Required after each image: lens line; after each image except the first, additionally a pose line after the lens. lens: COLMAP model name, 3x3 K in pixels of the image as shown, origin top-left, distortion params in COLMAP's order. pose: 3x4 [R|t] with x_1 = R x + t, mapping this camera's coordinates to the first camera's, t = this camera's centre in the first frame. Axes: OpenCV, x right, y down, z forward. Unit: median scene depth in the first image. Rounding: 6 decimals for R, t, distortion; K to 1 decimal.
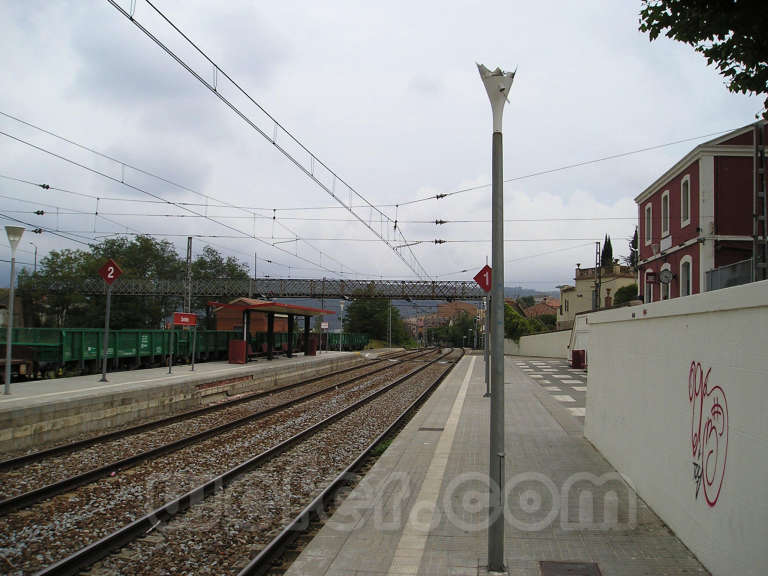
lens RADIAL K [[809.1, 0, 399.2], [0, 809.1, 292.3], [0, 0, 1]] dist [-0.101679, 0.002632]
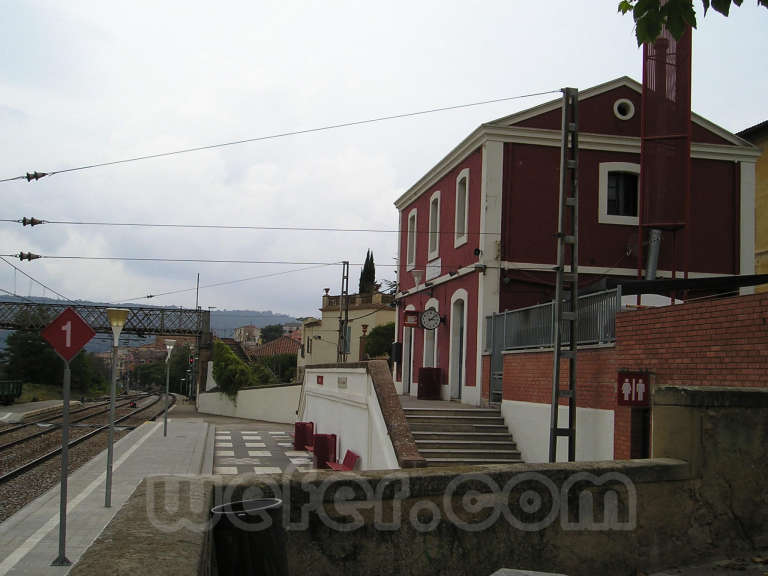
lens RADIAL K [[1049.3, 0, 384.0], [0, 1049.3, 288.0], [0, 0, 1]] dist [-0.011670, 0.007809]
pose [[0.966484, 0.035007, 0.254331, 0.070175], [-0.027905, 0.999115, -0.031482, -0.016792], [-0.255208, 0.023330, 0.966605, 0.156936]]
